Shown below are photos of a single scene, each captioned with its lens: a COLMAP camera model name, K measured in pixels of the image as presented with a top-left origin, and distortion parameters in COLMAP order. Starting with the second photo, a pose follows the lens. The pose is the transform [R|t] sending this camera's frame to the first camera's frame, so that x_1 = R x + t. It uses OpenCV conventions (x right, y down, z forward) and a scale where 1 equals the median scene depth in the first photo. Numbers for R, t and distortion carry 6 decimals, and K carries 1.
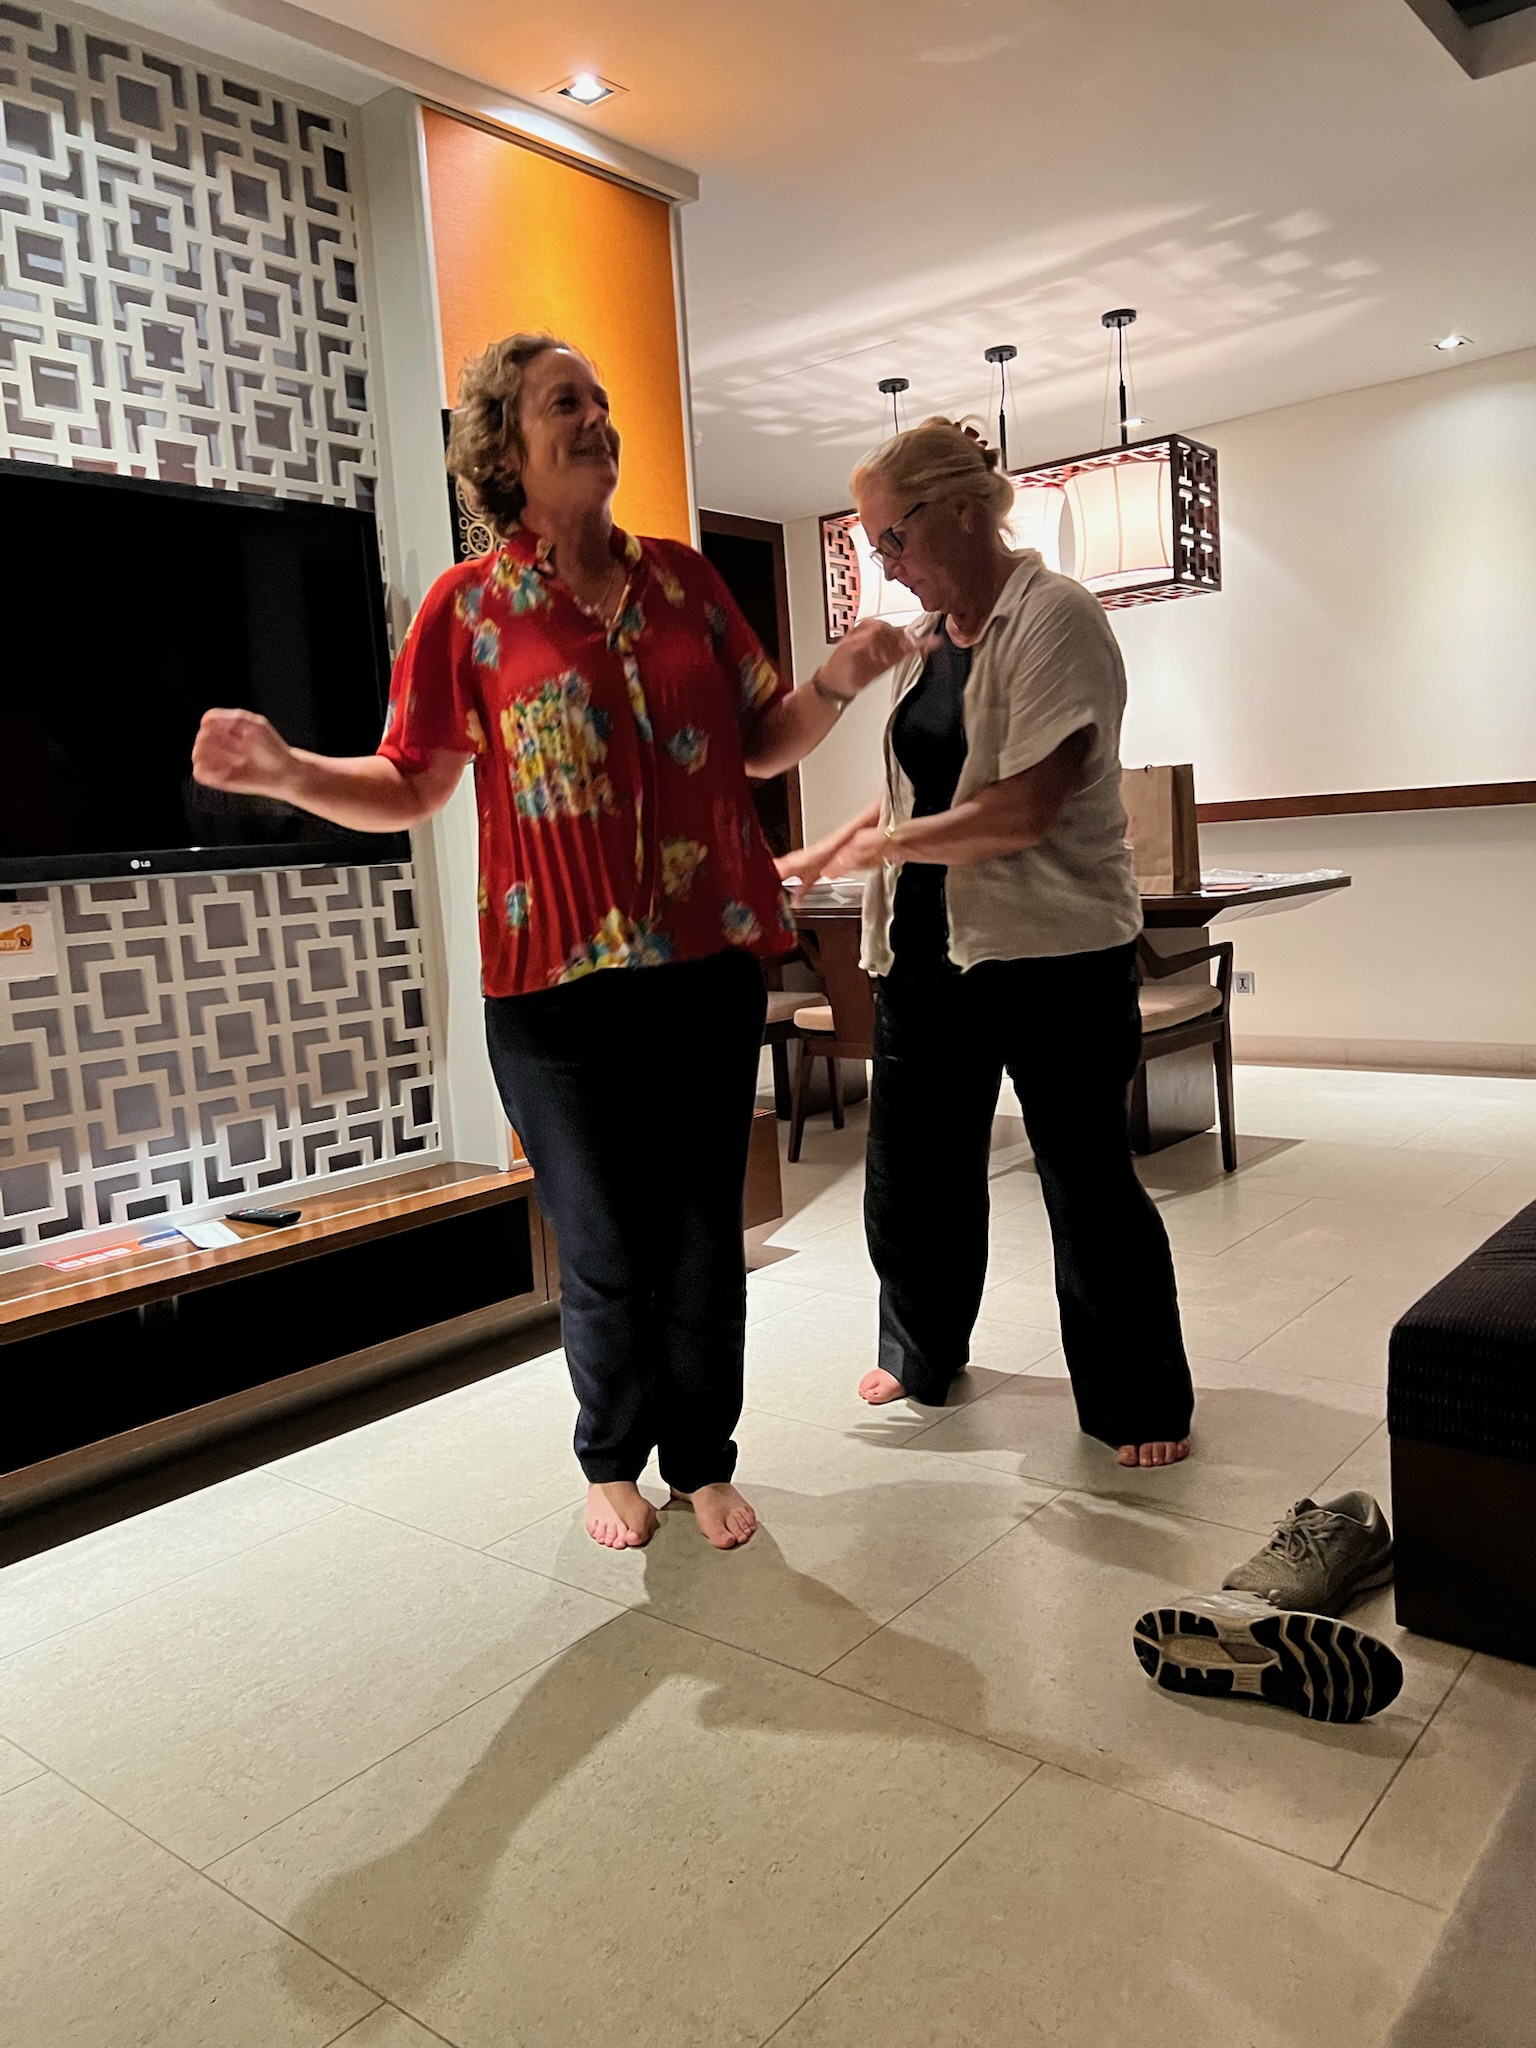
lens RADIAL K [[1537.6, 0, 788.7], [0, 1537.6, 1011.3], [0, 0, 1]] dist [0.020334, -0.042425]
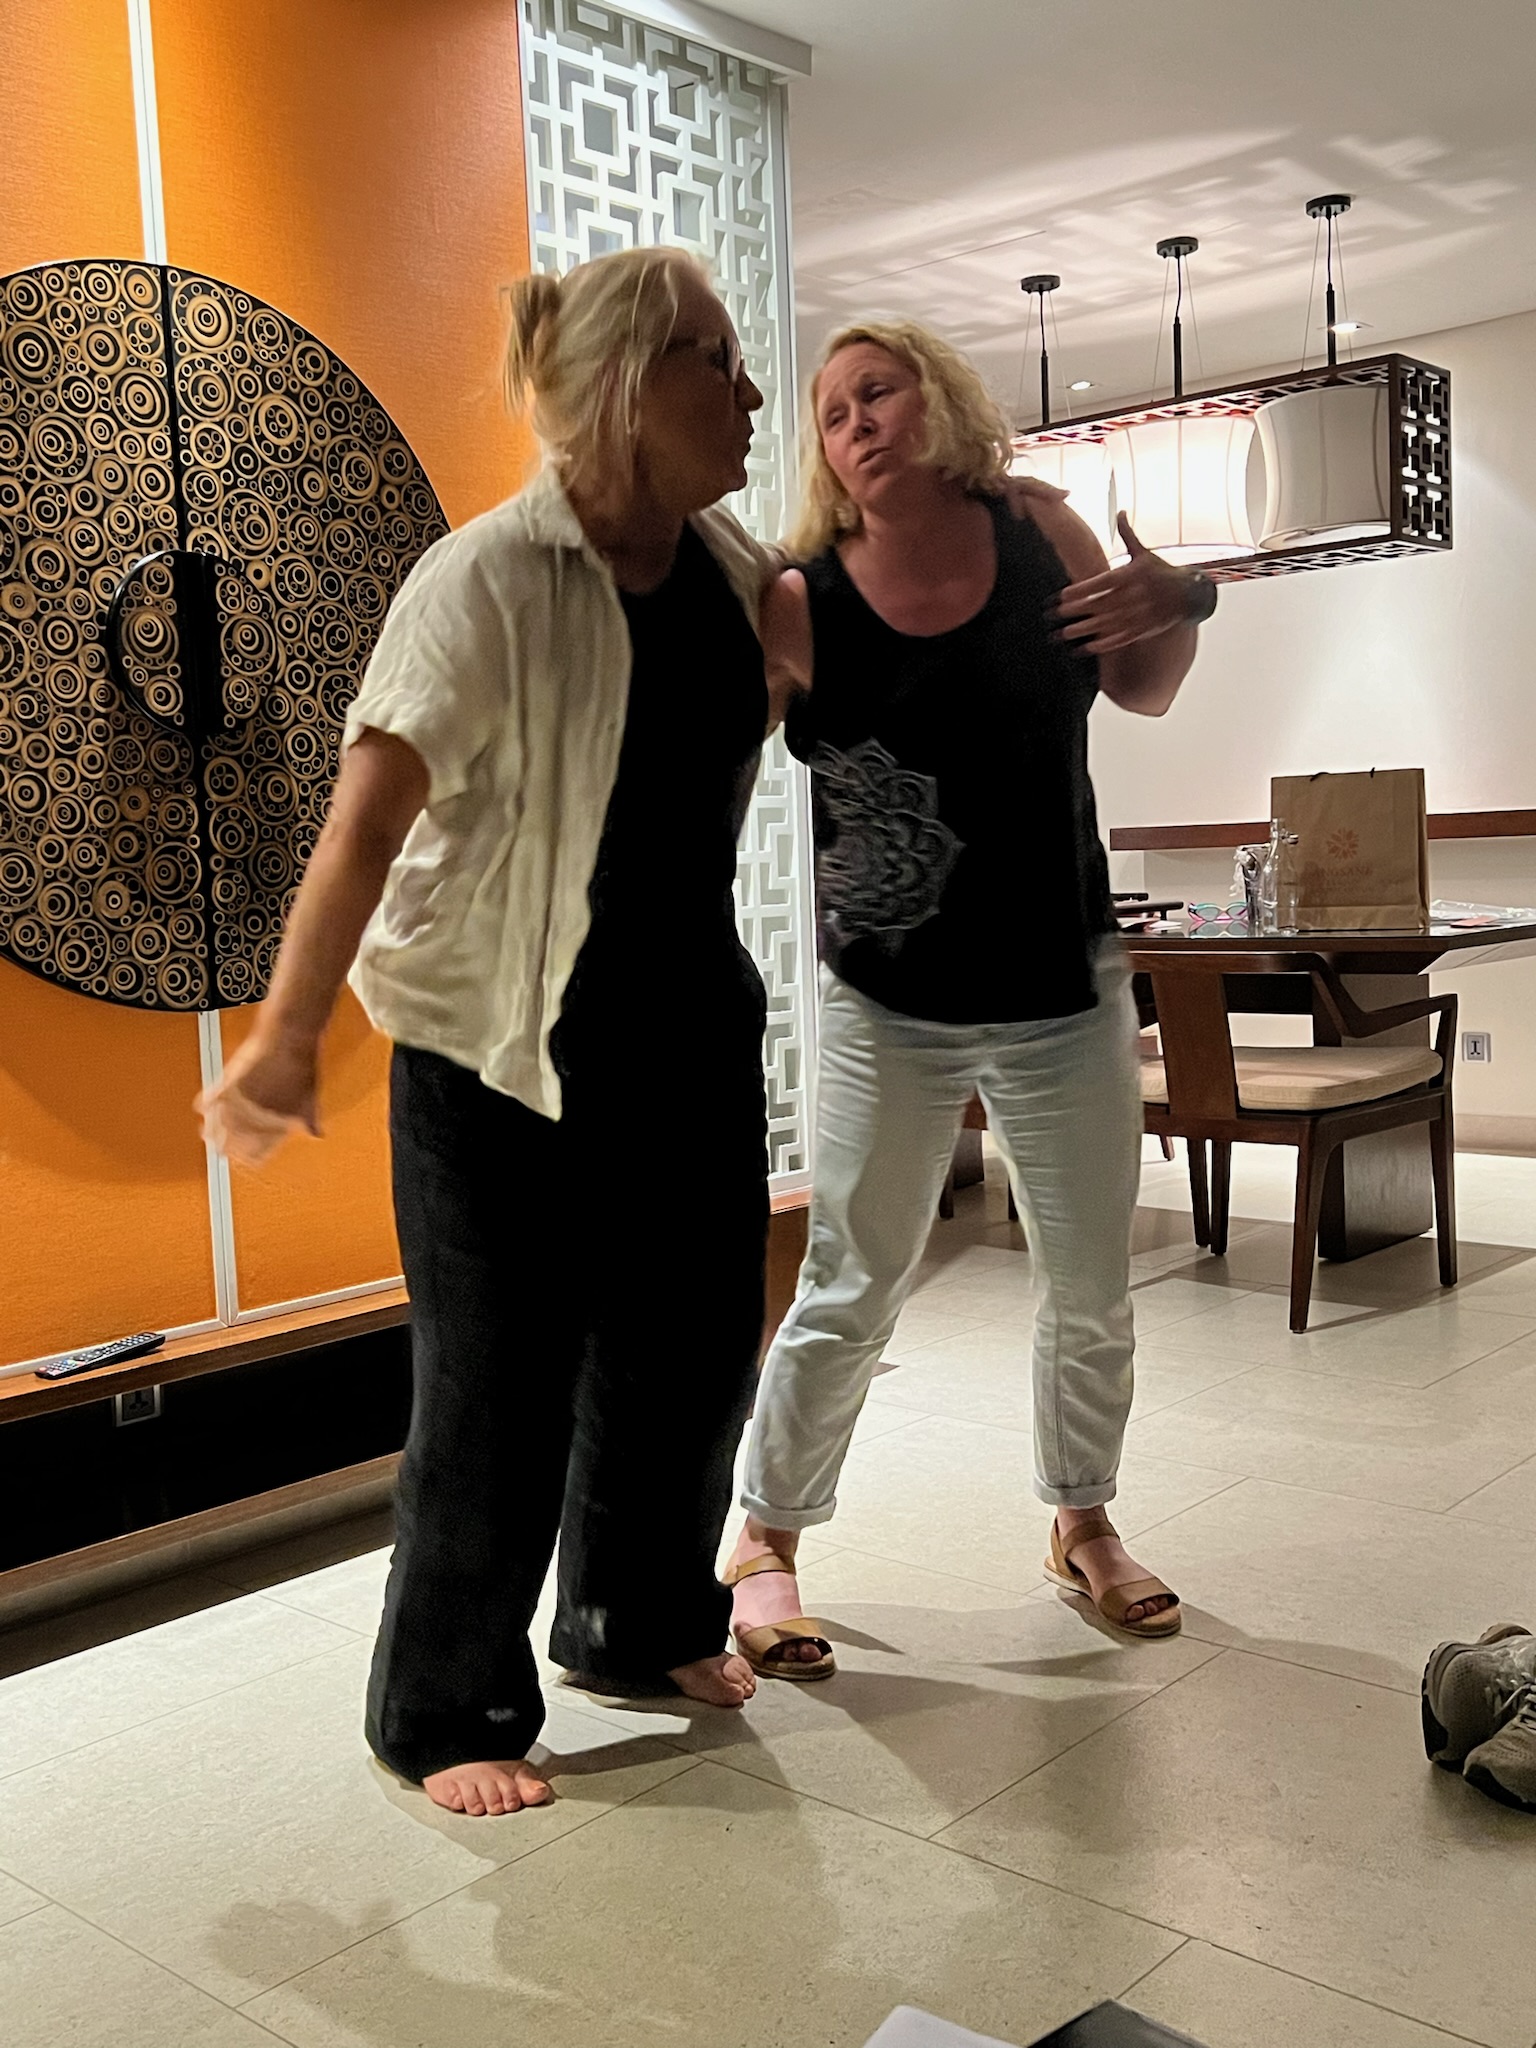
lens RADIAL K [[2084.8, 0, 769.7], [0, 2084.8, 1032.4], [0, 0, 1]] dist [-0.002276, 0.000000]
pose [[0.998576, 0.025602, -0.046811, -0.017975], [-0.026463, 0.999490, -0.017865, 0.004050], [0.046329, 0.019078, 0.998744, -0.116874]]
